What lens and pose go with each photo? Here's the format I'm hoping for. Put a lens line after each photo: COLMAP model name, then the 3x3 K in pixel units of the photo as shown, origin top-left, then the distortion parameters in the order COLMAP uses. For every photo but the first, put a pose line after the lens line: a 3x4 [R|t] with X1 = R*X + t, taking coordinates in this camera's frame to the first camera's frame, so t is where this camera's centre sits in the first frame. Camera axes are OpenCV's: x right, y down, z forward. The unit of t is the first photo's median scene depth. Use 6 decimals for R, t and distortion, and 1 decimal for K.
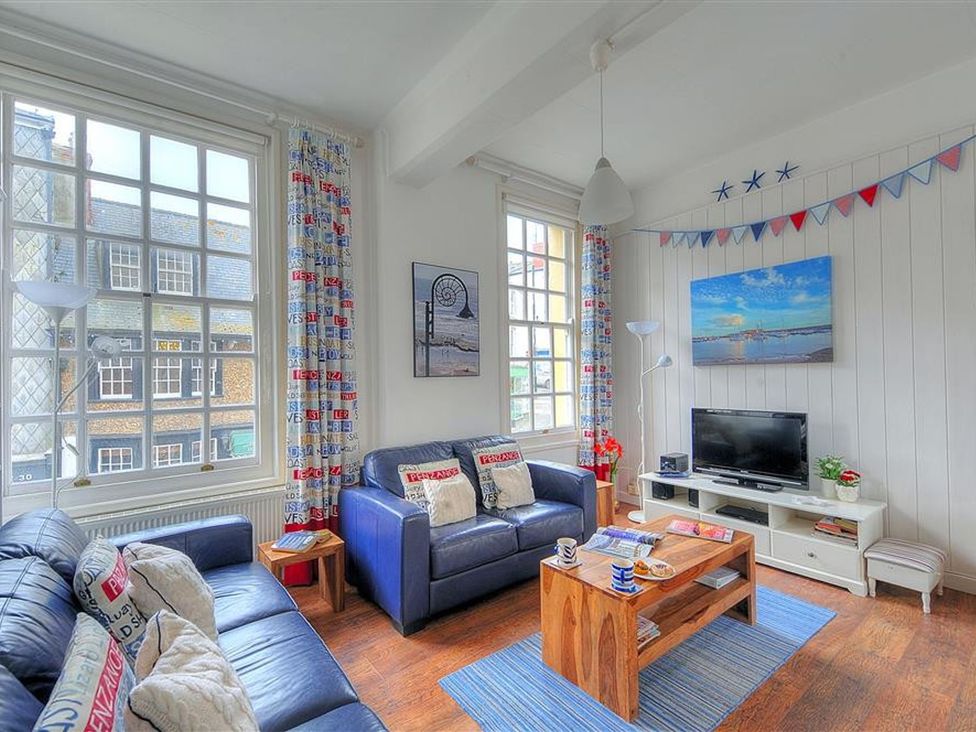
lens RADIAL K [[440.6, 0, 481.9], [0, 440.6, 371.2], [0, 0, 1]] dist [0.010883, -0.000717]
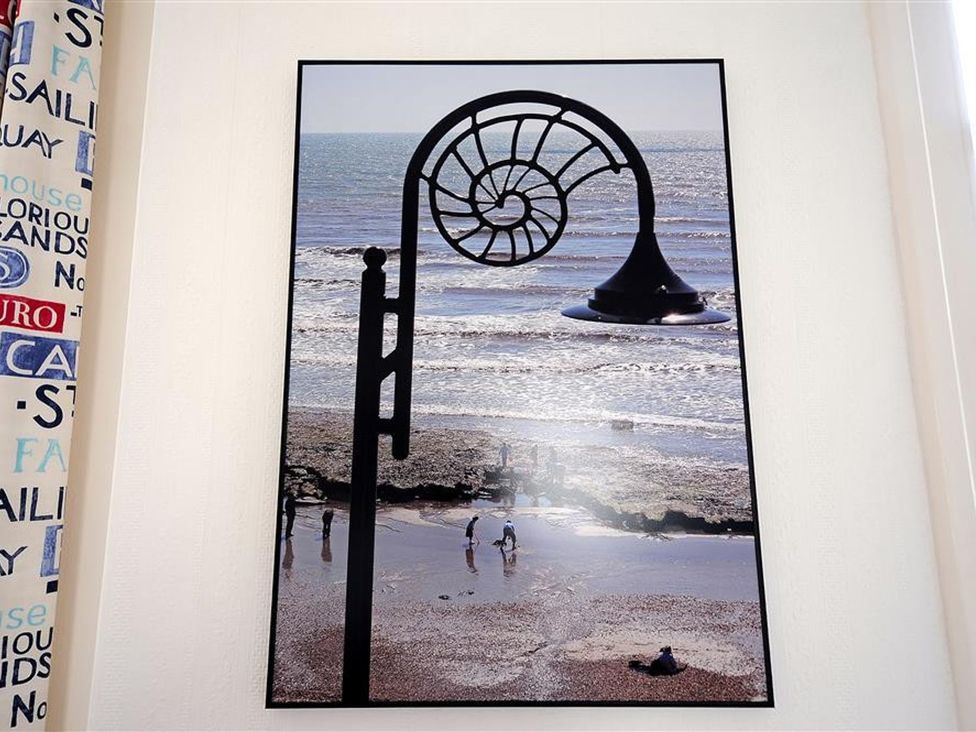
lens RADIAL K [[646.3, 0, 488.0], [0, 646.3, 366.0], [0, 0, 1]] dist [0.022426, -0.002185]
pose [[0.789776, -0.097873, -0.605537, 0.066413], [-0.004357, 0.986268, -0.165094, -0.067934], [0.613380, 0.133026, 0.778505, 0.822439]]
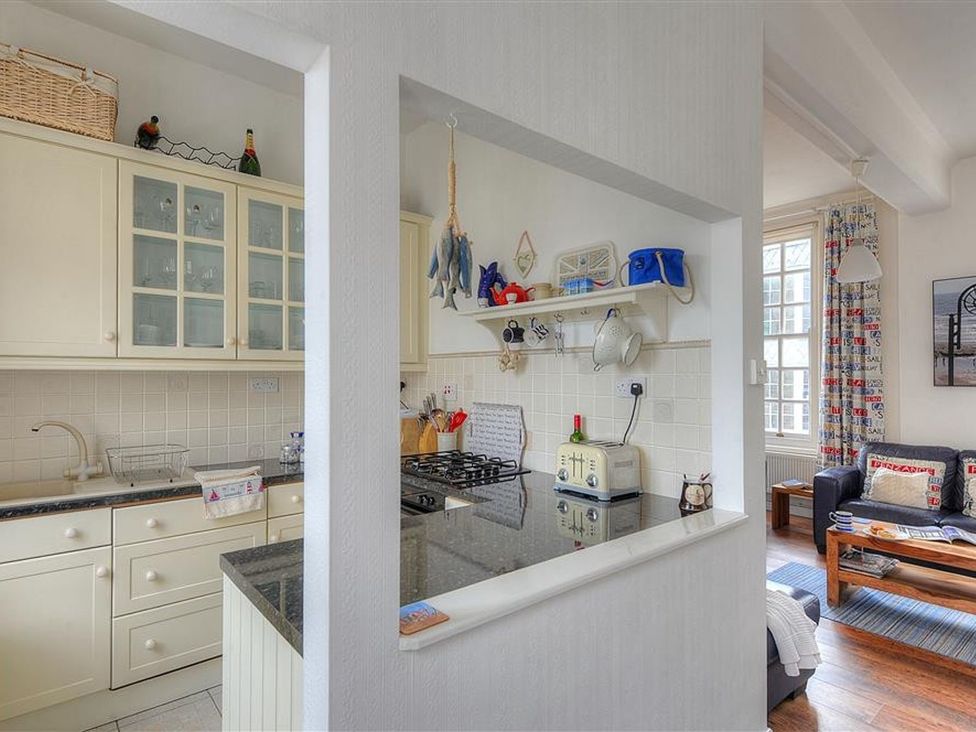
lens RADIAL K [[538.9, 0, 484.4], [0, 538.9, 372.2], [0, 0, 1]] dist [0.018769, -0.001417]
pose [[0.033262, 0.008937, -0.999407, 1.129533], [0.007913, 0.999926, 0.009205, -0.040278], [0.999415, -0.008215, 0.033189, -0.154620]]
